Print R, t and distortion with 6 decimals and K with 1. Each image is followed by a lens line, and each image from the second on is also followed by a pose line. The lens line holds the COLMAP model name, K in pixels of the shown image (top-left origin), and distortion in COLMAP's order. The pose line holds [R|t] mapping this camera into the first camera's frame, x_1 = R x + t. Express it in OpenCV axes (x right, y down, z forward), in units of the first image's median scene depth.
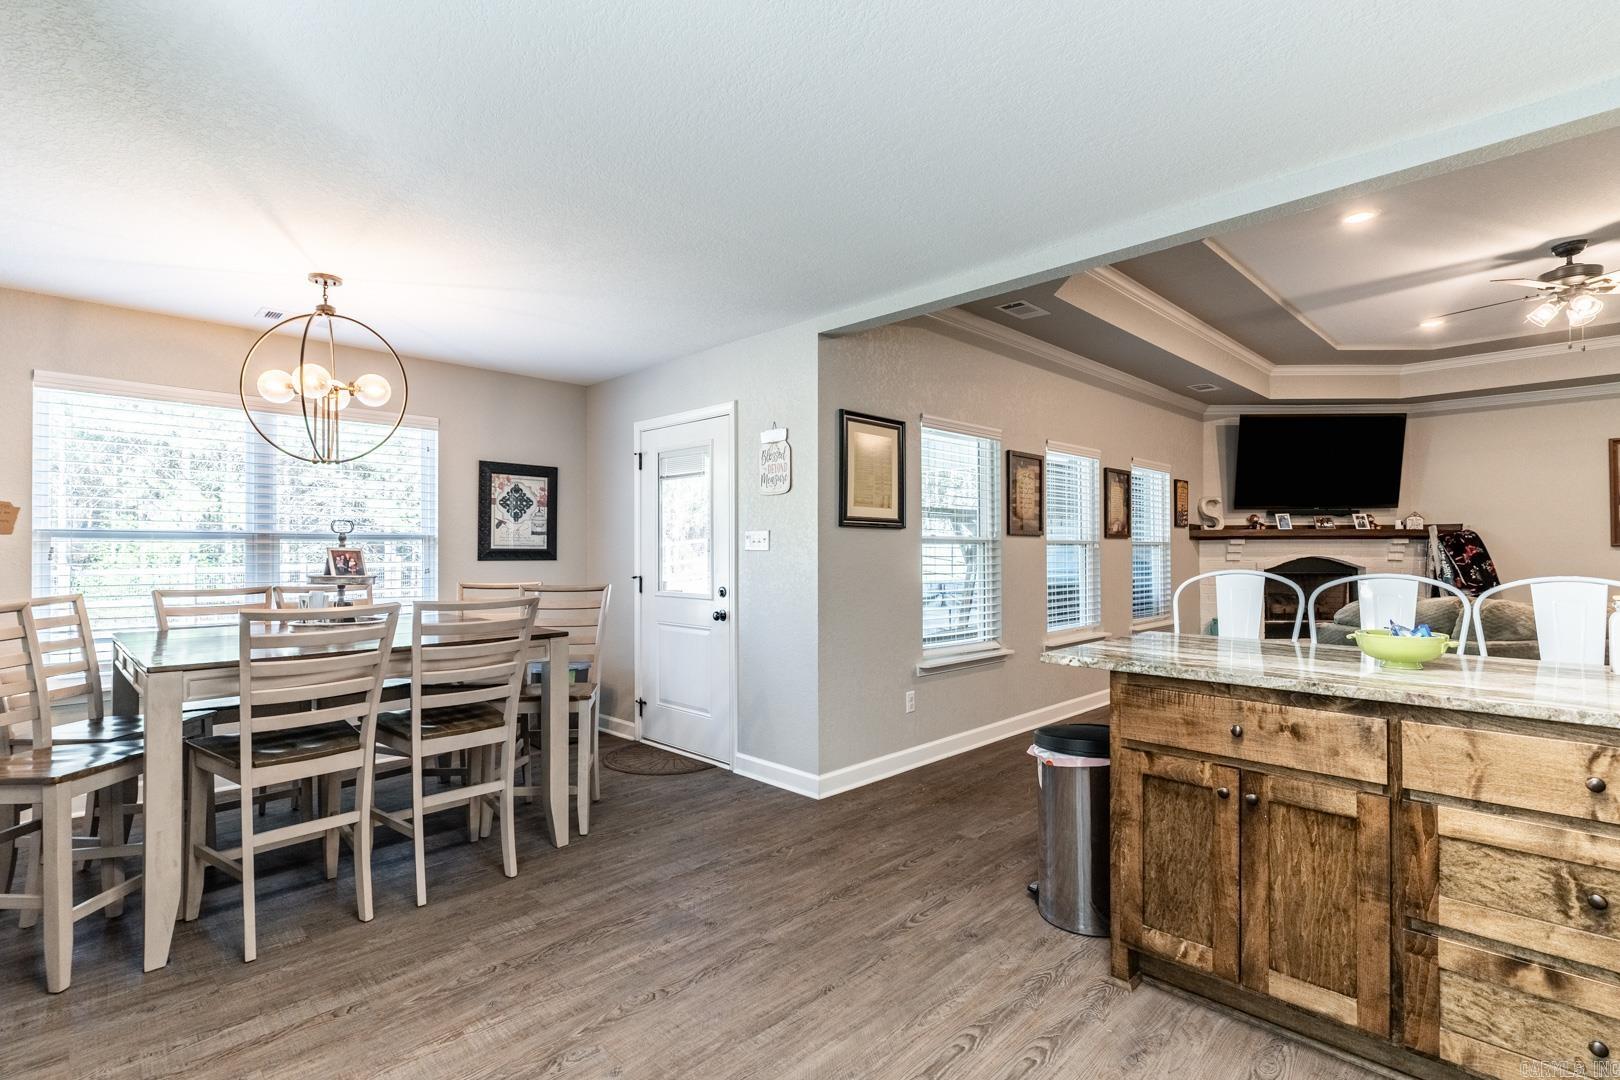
lens RADIAL K [[768.9, 0, 803.3], [0, 768.9, 539.5], [0, 0, 1]] dist [0.001812, 0.001204]
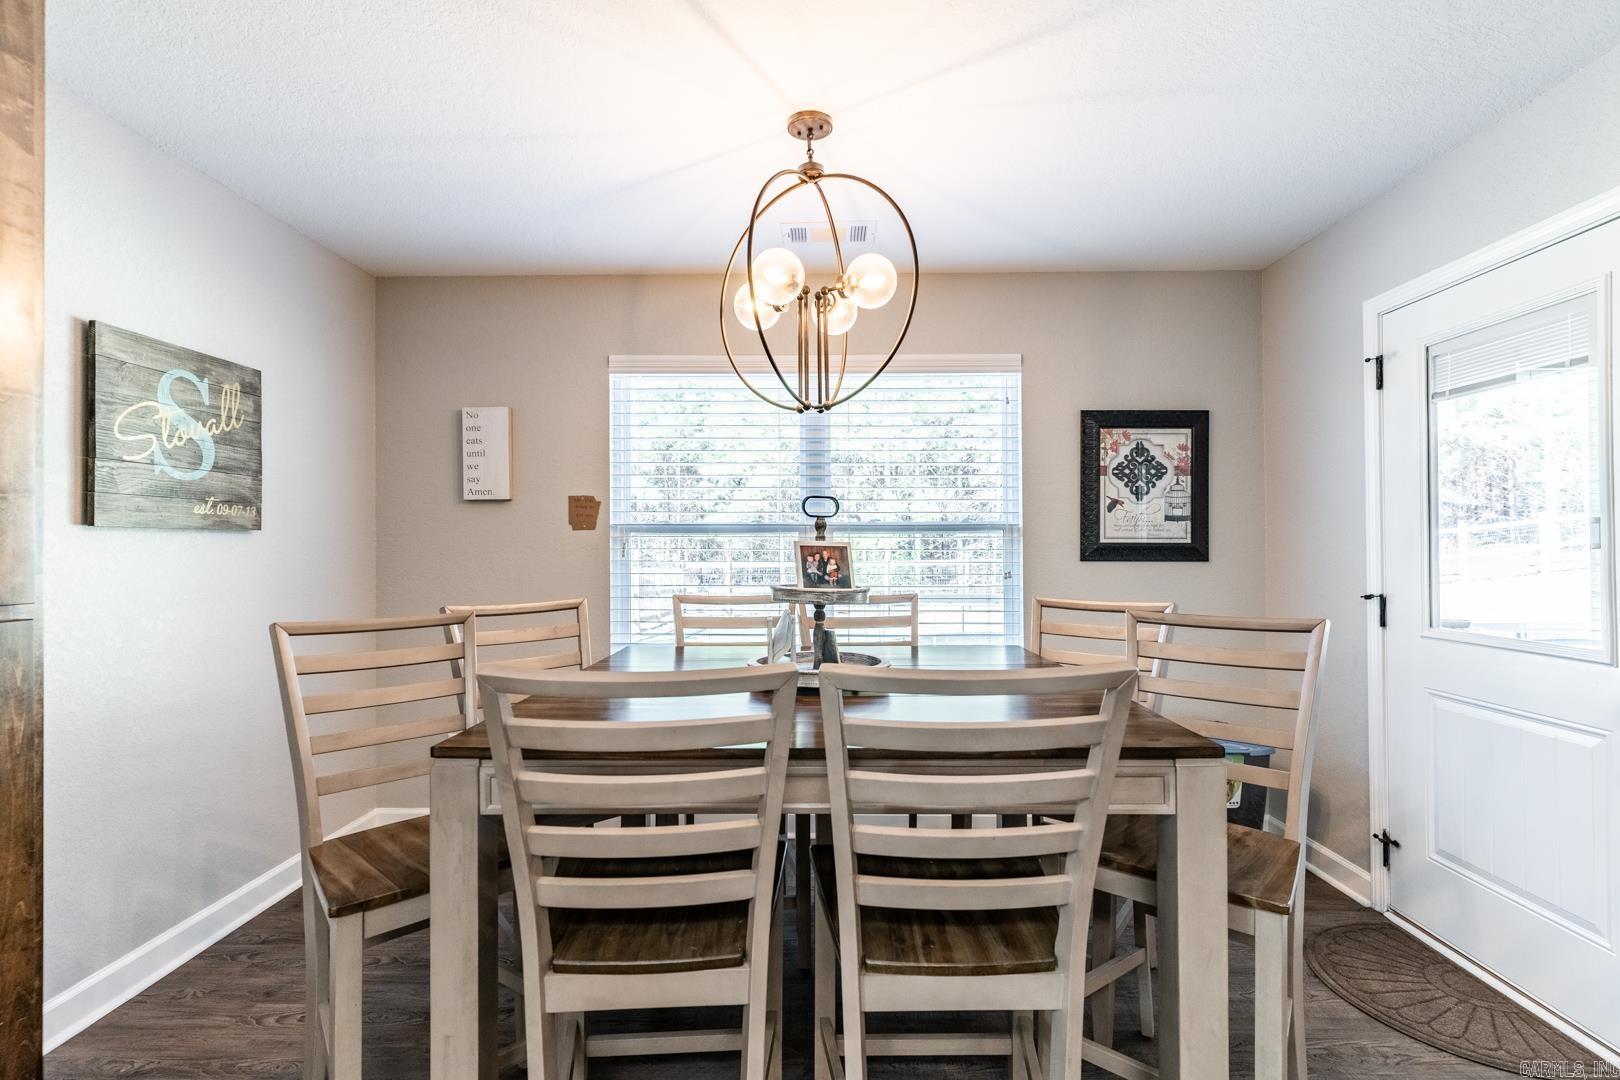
lens RADIAL K [[768.9, 0, 803.3], [0, 768.9, 539.5], [0, 0, 1]] dist [0.001812, 0.001204]
pose [[0.691212, -0.007353, -0.722614, -0.107415], [0.011700, 0.999931, 0.001017, 0.005348], [0.722557, -0.009158, 0.691251, 0.365329]]
